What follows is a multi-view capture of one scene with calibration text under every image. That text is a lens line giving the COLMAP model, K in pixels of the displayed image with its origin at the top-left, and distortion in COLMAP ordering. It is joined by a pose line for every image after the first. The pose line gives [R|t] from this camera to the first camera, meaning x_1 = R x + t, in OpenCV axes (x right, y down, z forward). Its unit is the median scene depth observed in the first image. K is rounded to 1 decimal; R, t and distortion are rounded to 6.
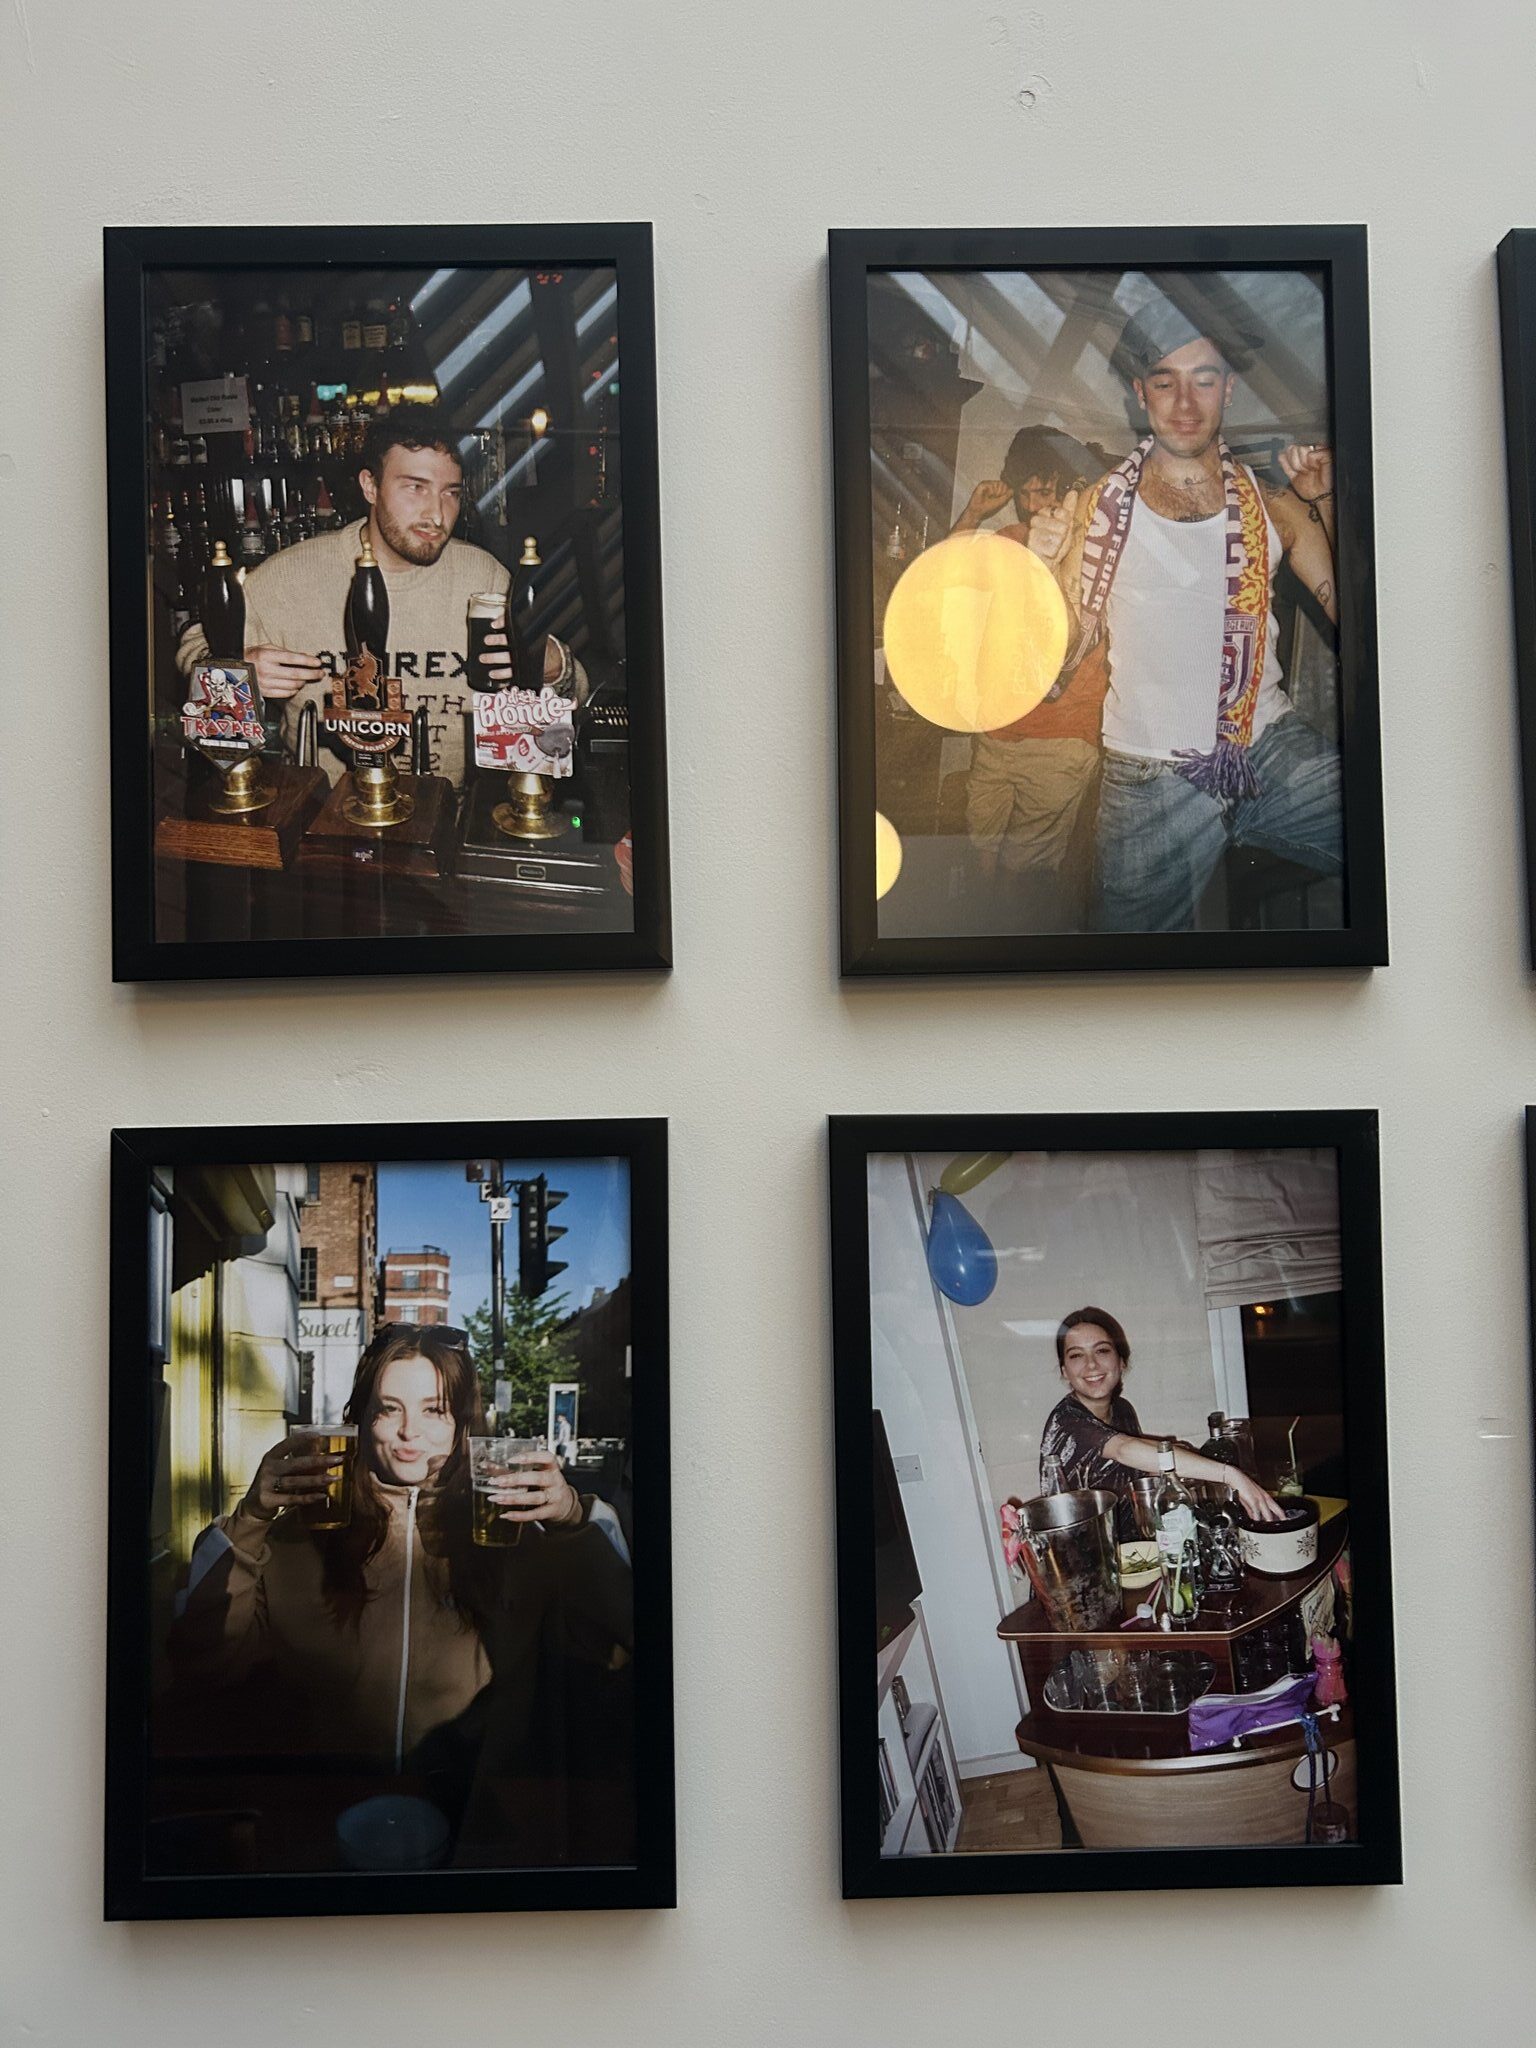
lens RADIAL K [[1537.1, 0, 768.0], [0, 1537.1, 1024.0], [0, 0, 1]] dist [0.011138, -0.063028]
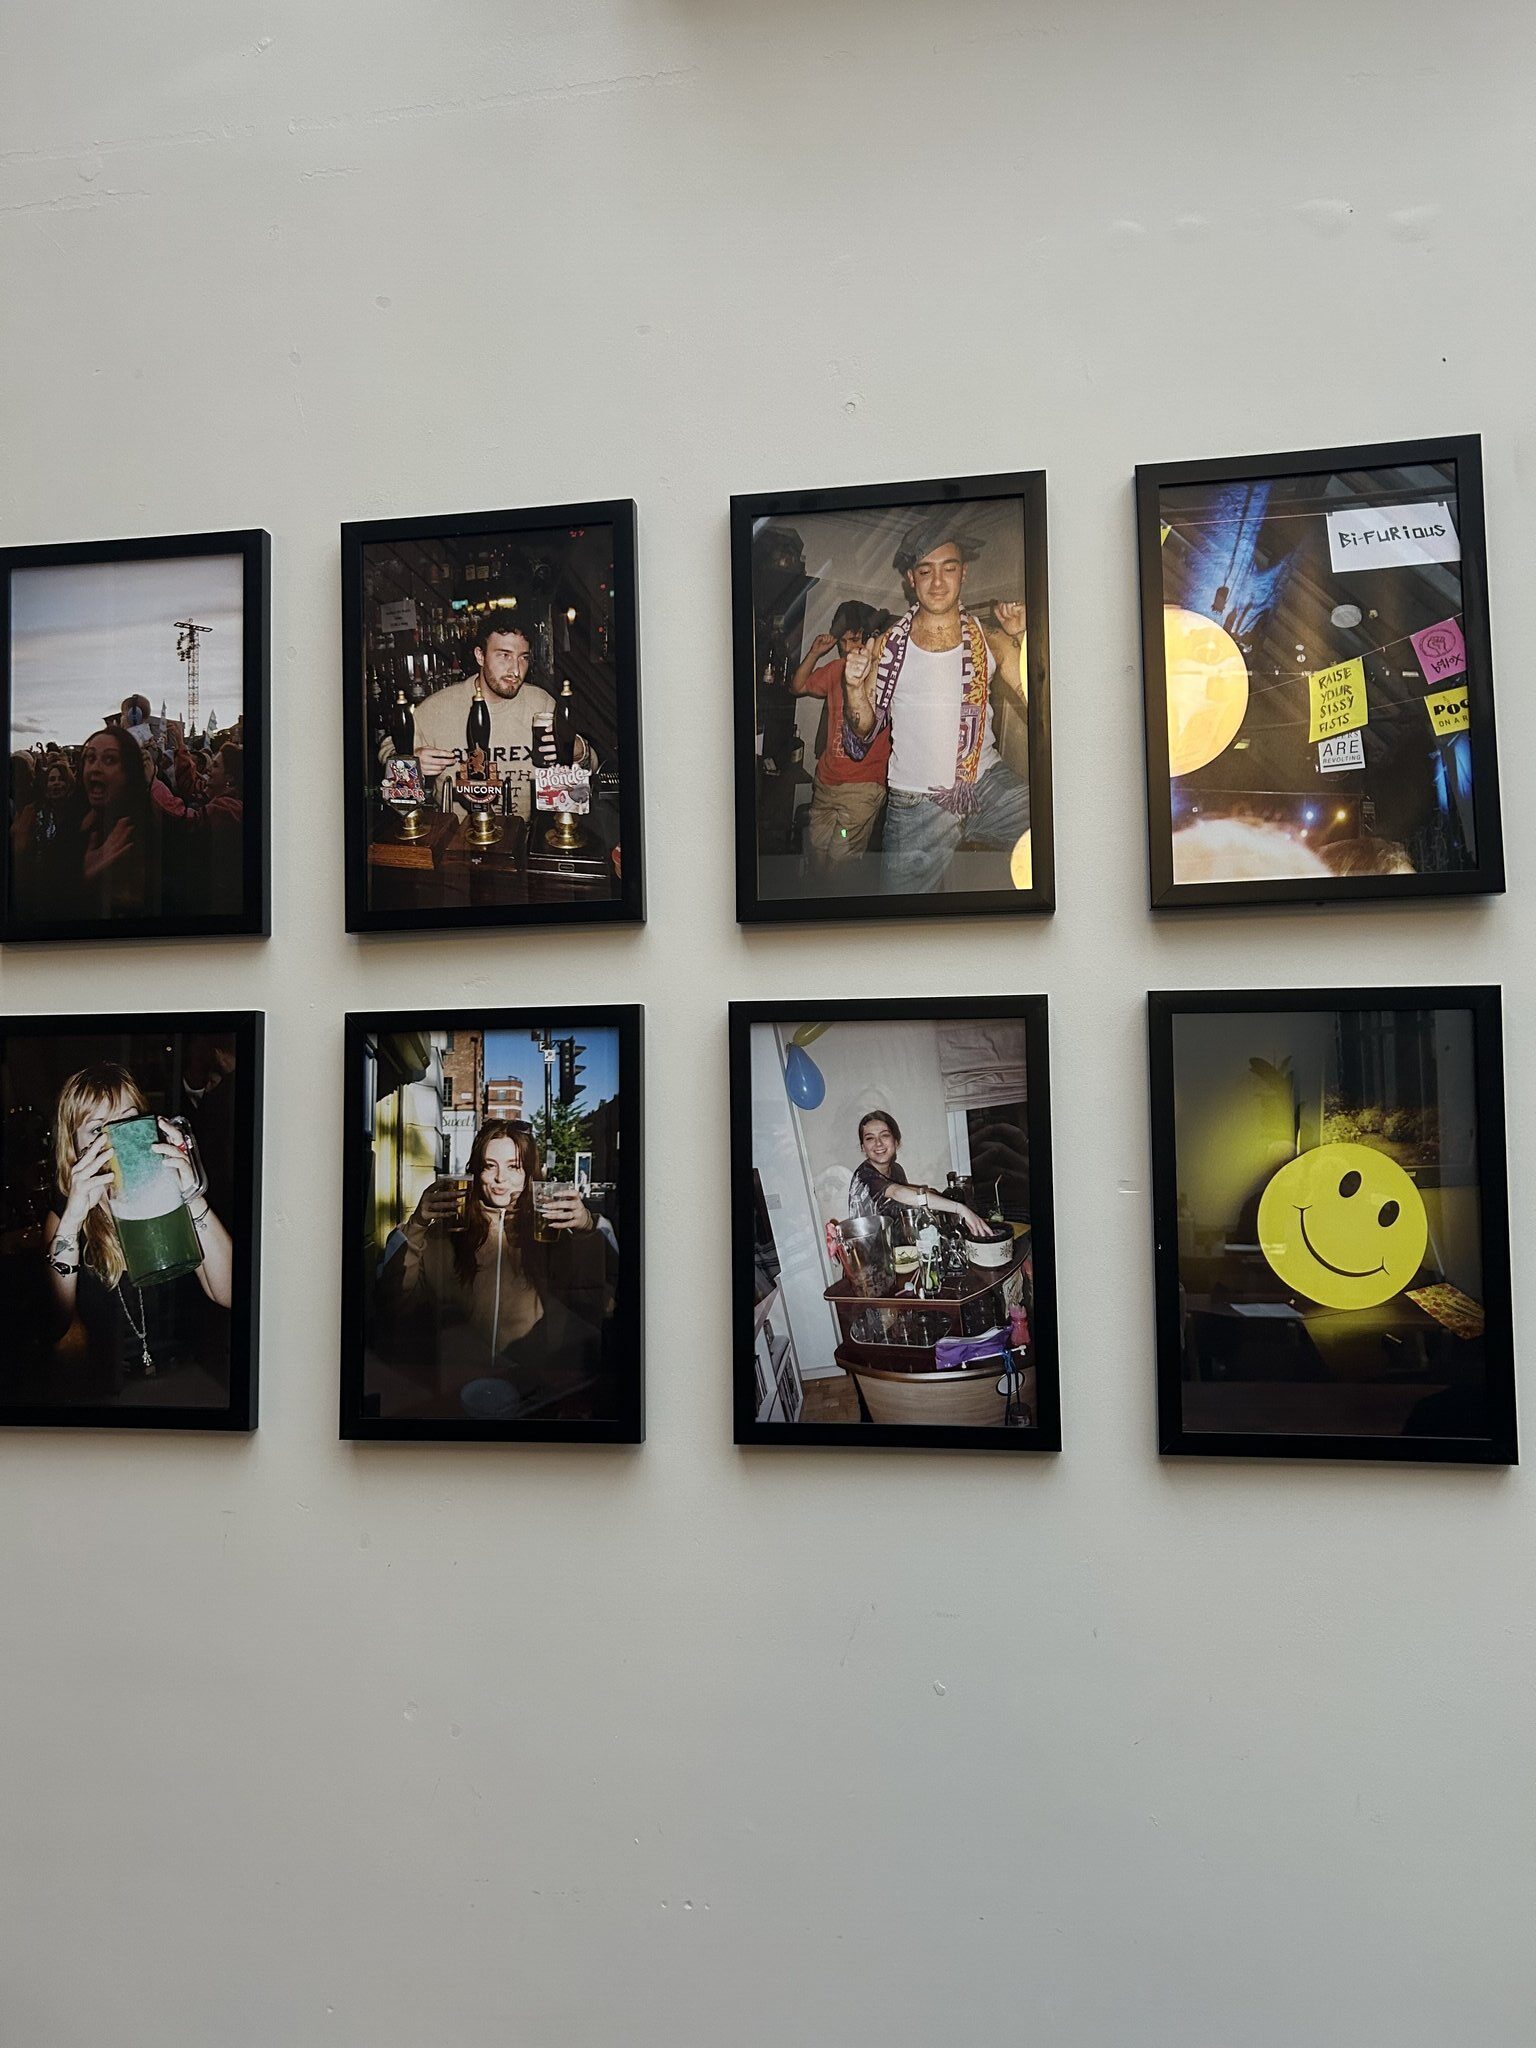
lens RADIAL K [[1537.1, 0, 768.0], [0, 1537.1, 1024.0], [0, 0, 1]] dist [0.011138, -0.063028]
pose [[0.985351, -0.008796, -0.170312, 0.382650], [0.006129, 0.999850, -0.016176, 0.114211], [0.170429, 0.014895, 0.985257, -0.723011]]
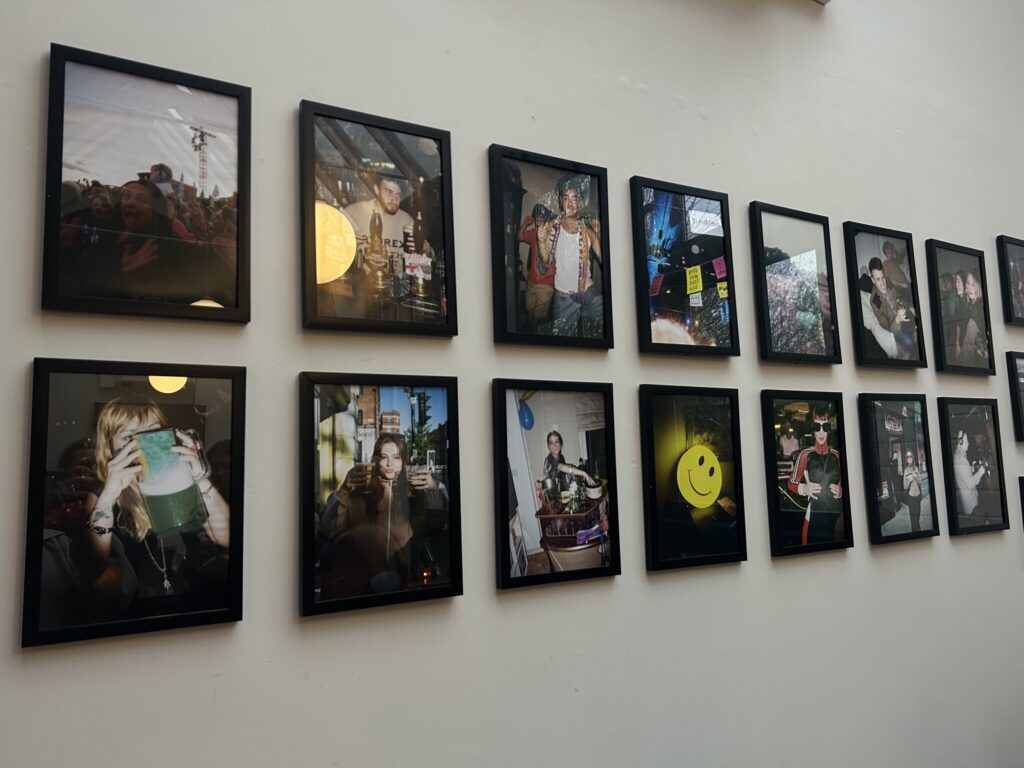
lens RADIAL K [[768.6, 0, 512.0], [0, 768.6, 384.0], [0, 0, 1]] dist [0.011138, -0.063028]
pose [[0.859484, 0.043534, 0.509306, -0.870095], [-0.005953, 0.997152, -0.075188, 0.212966], [-0.511129, 0.061591, 0.857295, -0.607327]]
